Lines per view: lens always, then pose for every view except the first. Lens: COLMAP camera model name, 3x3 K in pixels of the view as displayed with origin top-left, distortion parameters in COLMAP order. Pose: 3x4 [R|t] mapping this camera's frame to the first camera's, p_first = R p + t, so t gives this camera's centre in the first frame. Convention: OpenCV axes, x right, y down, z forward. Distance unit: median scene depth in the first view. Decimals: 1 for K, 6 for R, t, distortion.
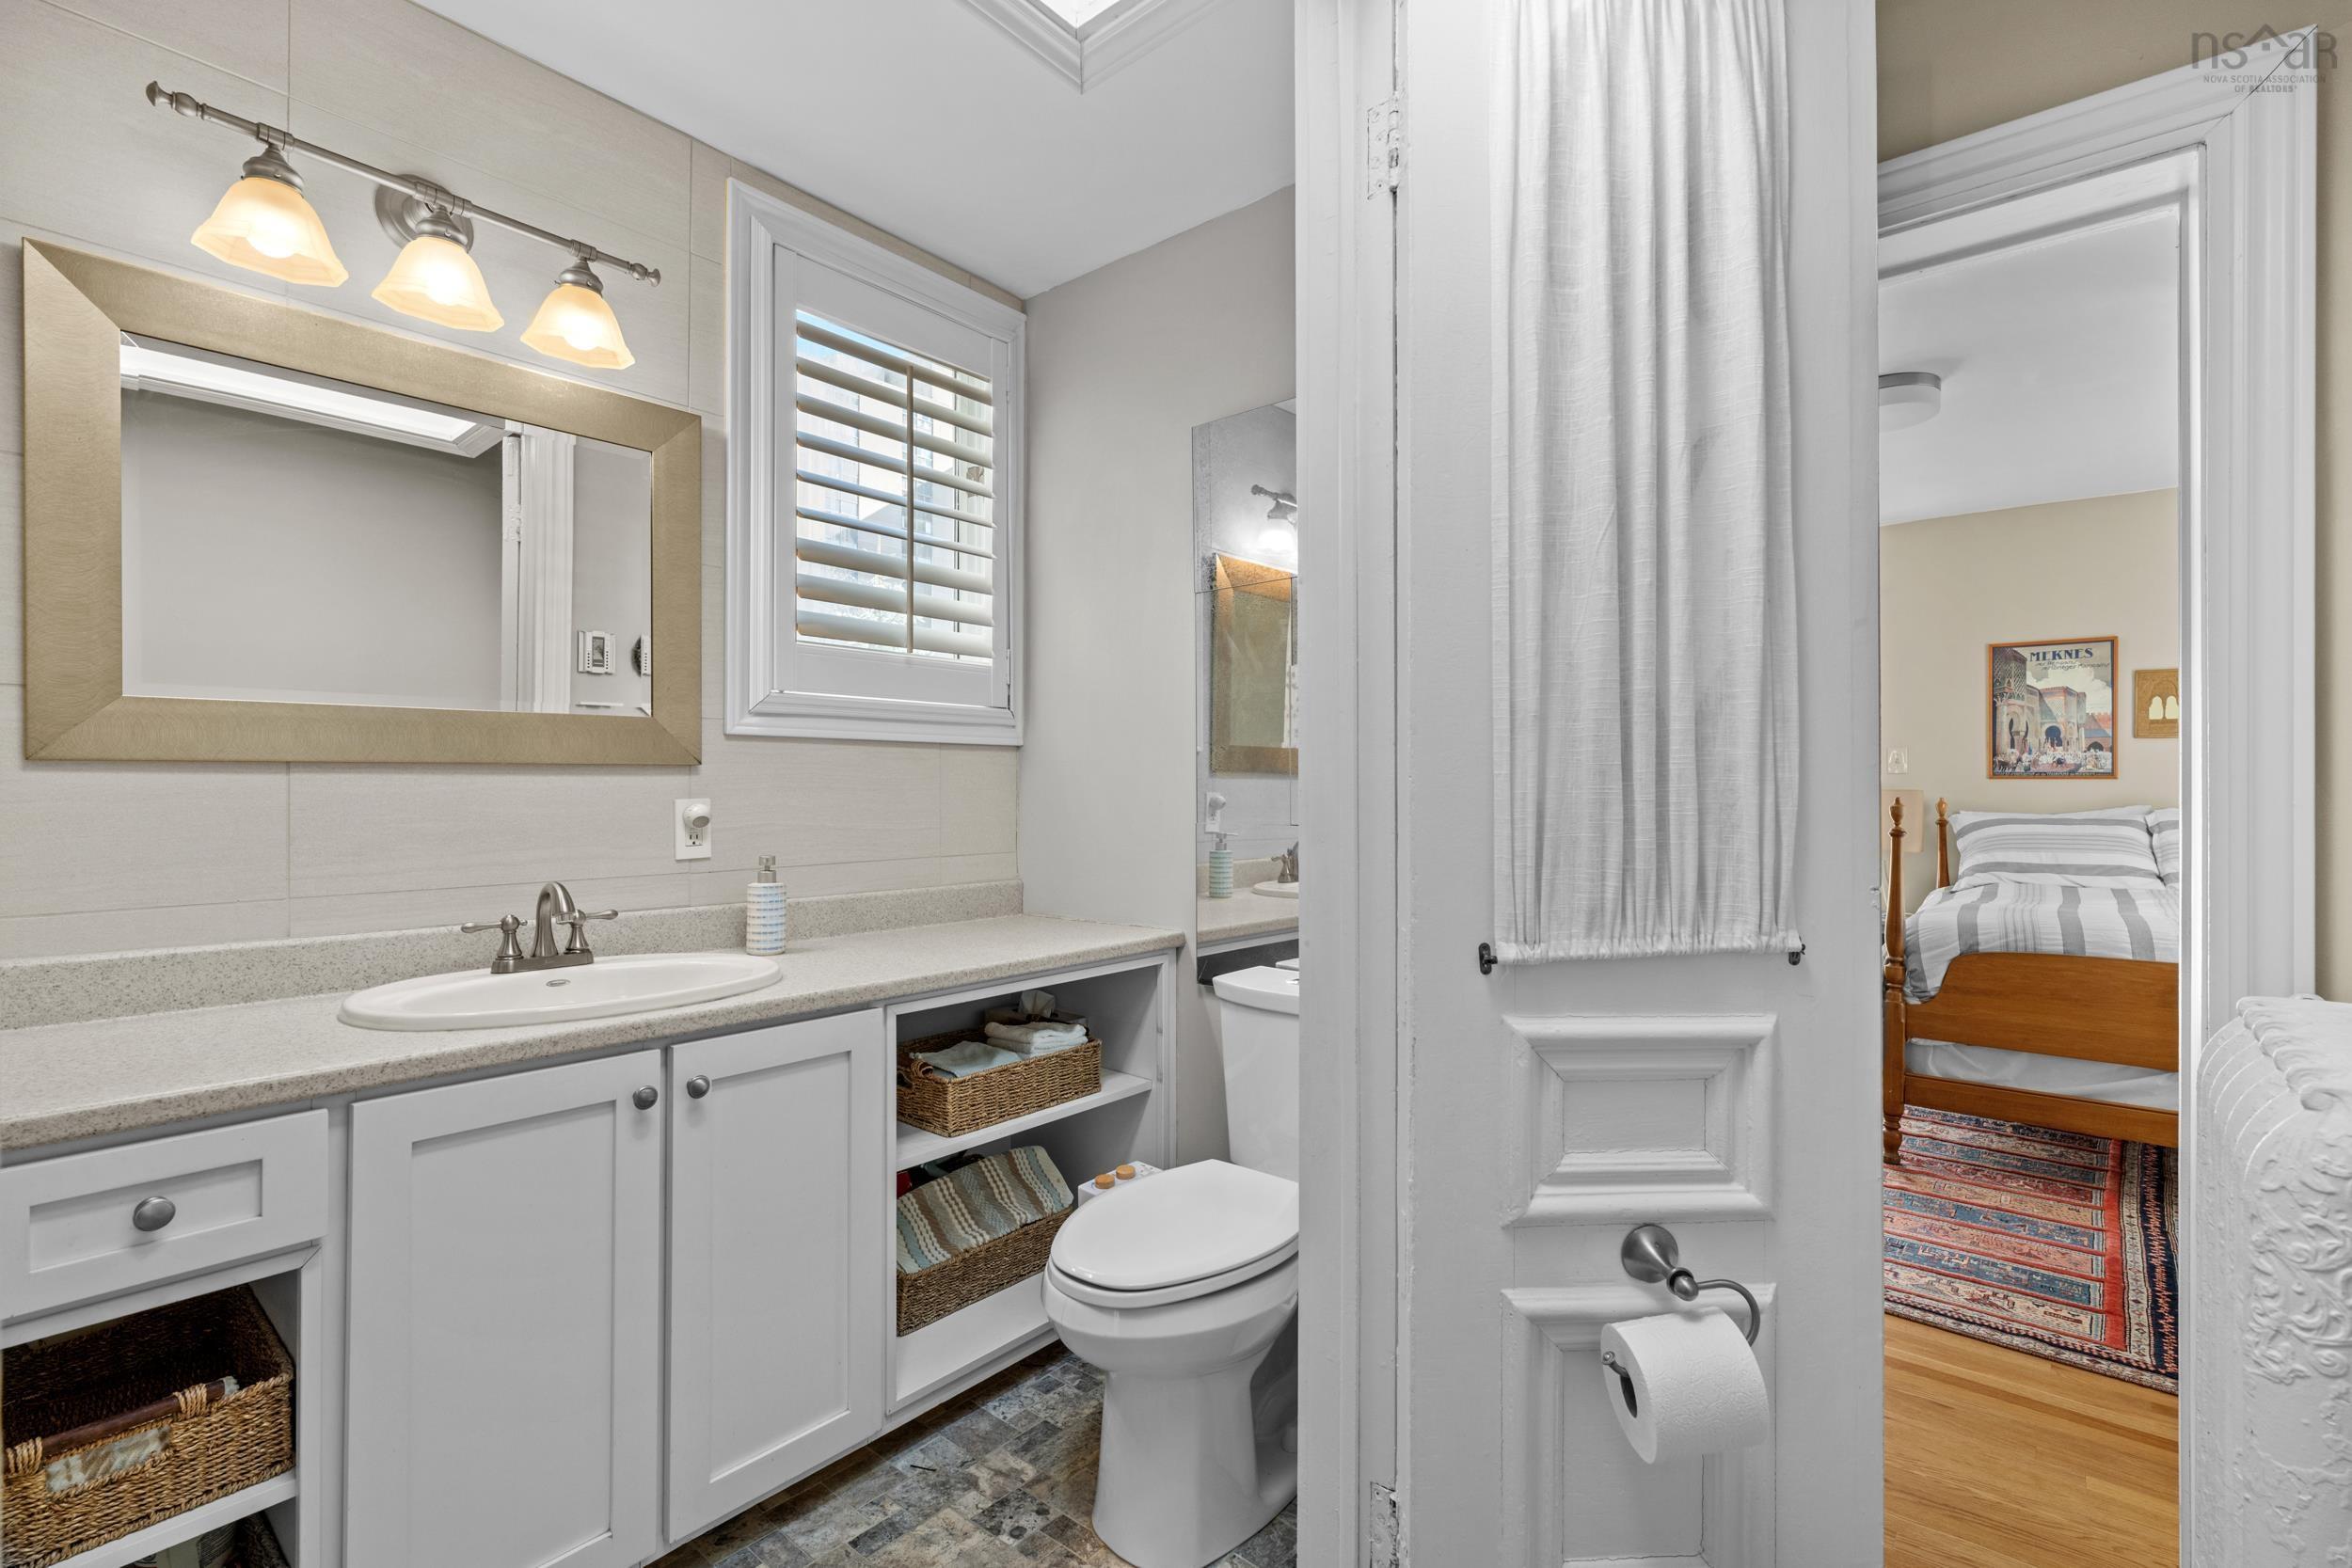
lens RADIAL K [[1056.9, 0, 1185.8], [0, 1056.9, 778.2], [0, 0, 1]] dist [0.007566, -0.001548]
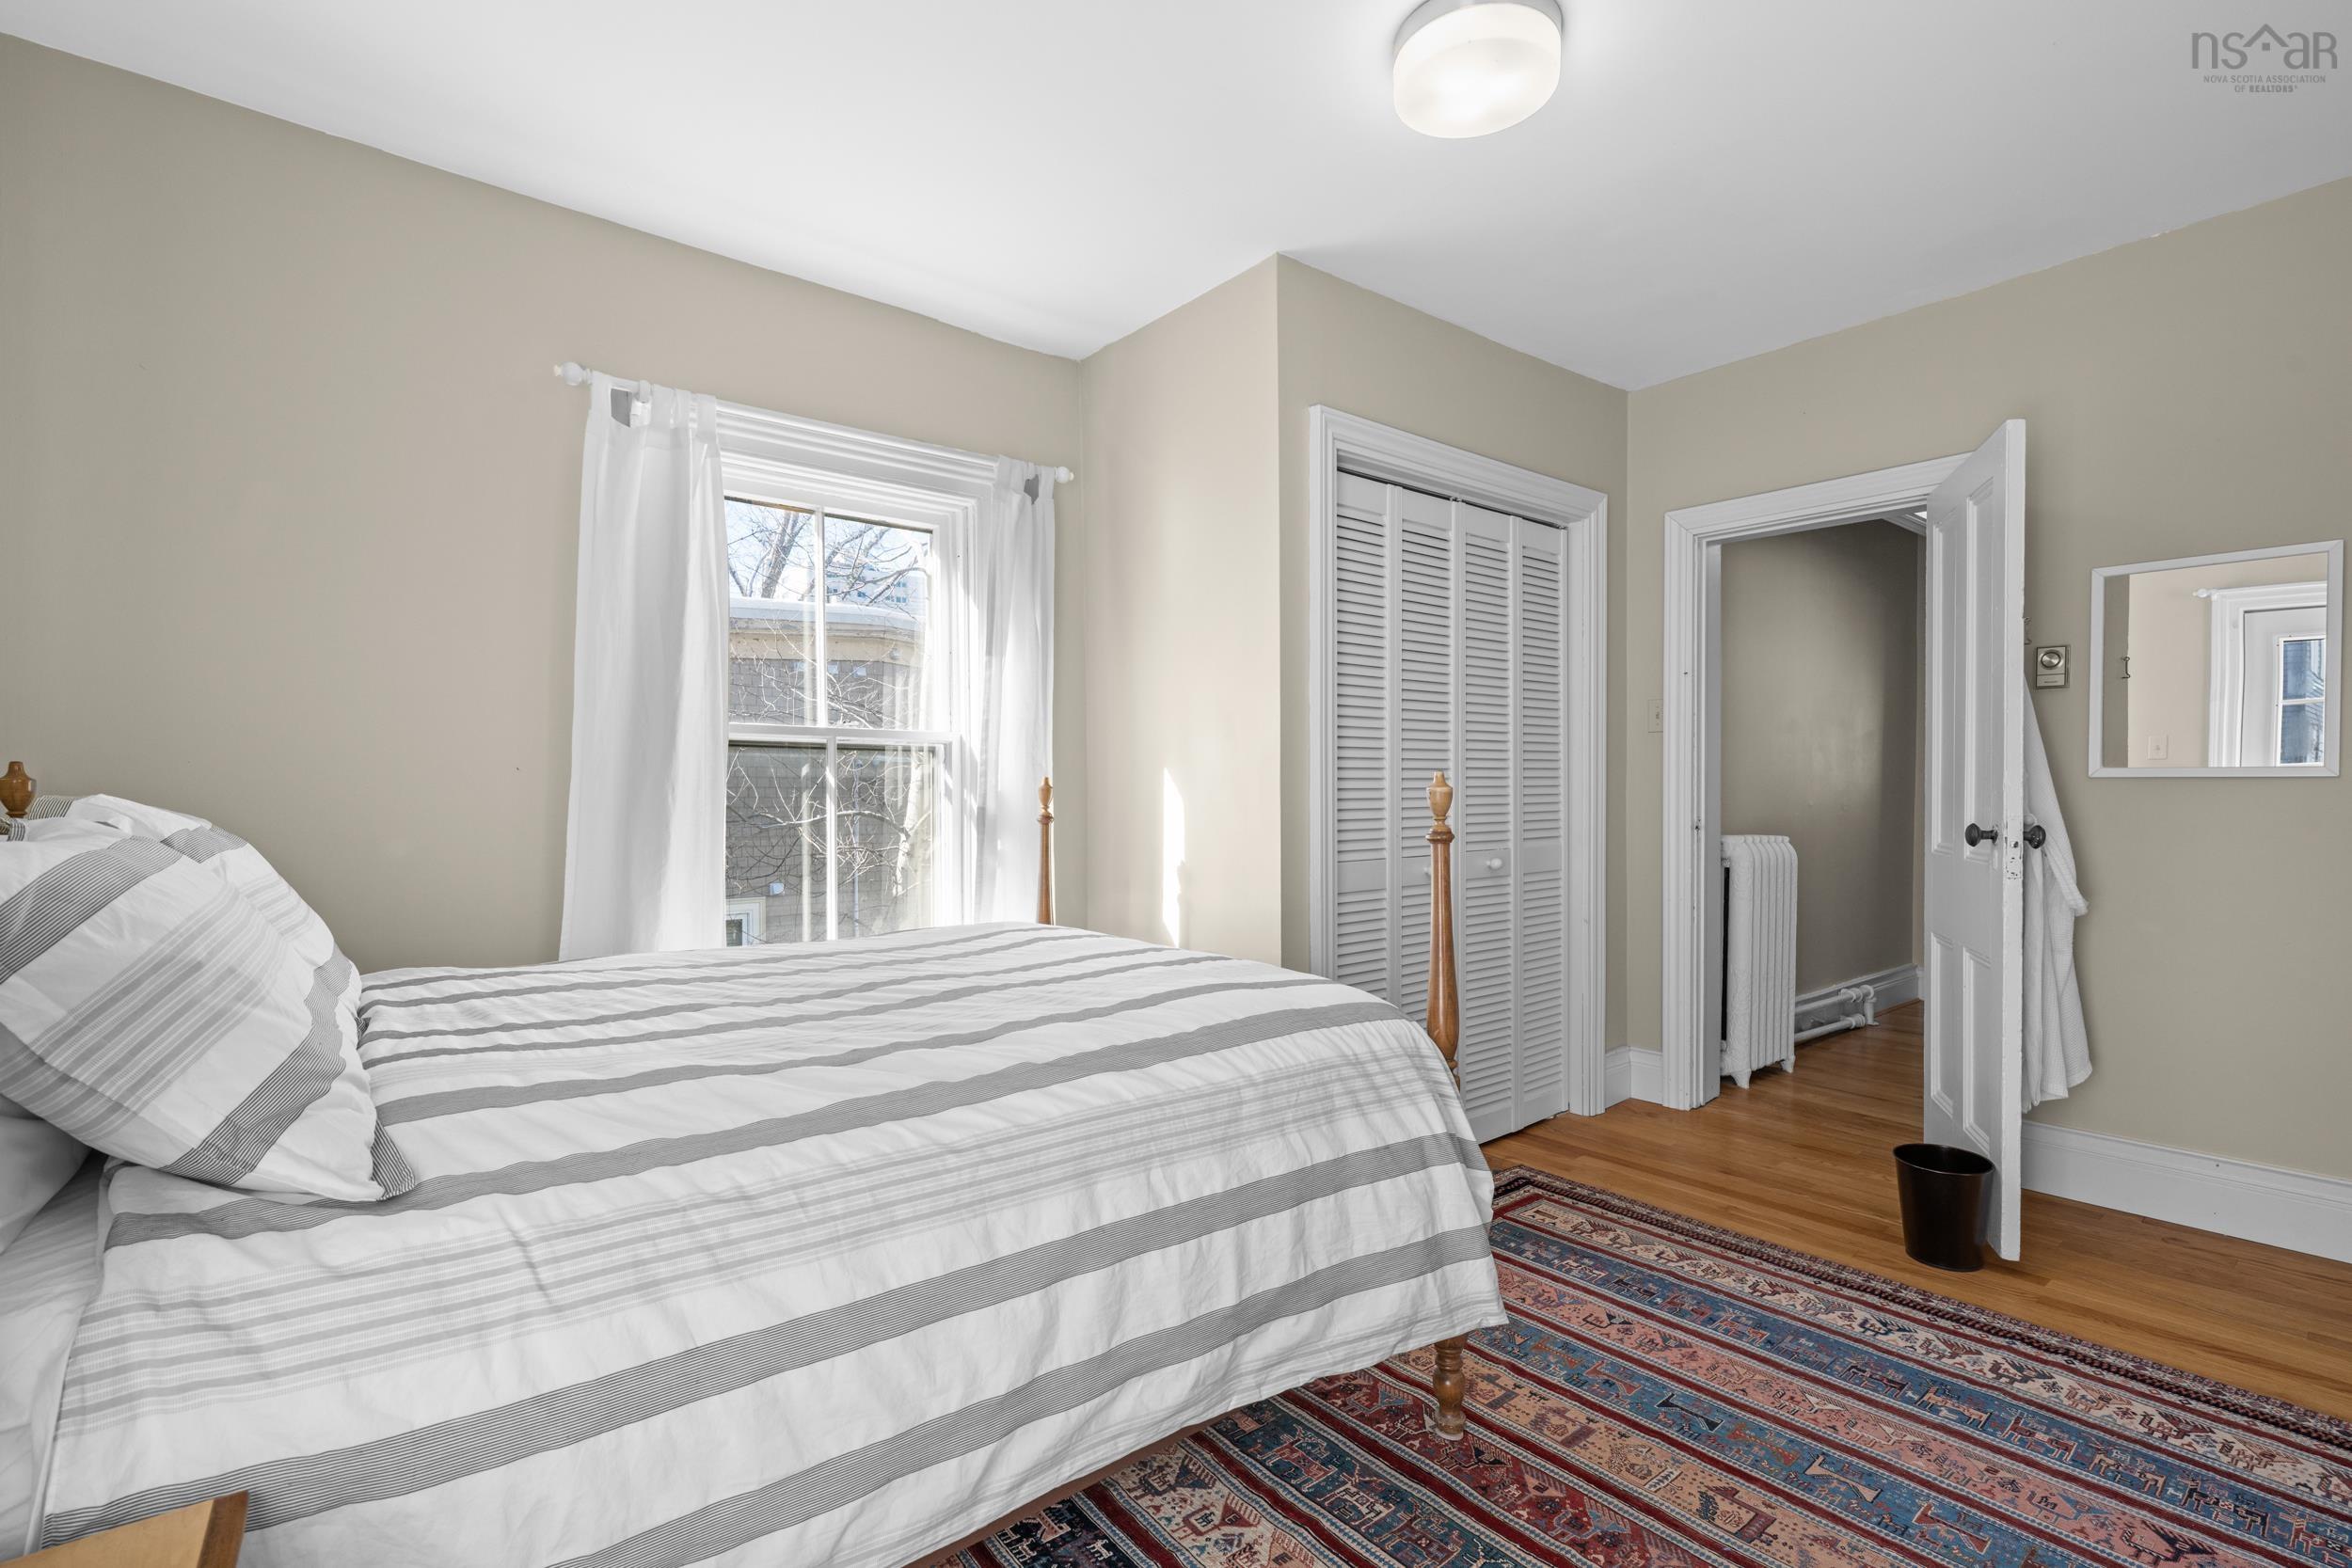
lens RADIAL K [[1056.9, 0, 1172.4], [0, 1056.9, 793.7], [0, 0, 1]] dist [0.007566, -0.001548]
pose [[-0.976357, 0.002326, 0.216150, 0.680411], [0.001915, 0.999996, -0.002112, 0.029518], [-0.216154, -0.001648, -0.976358, 1.563081]]
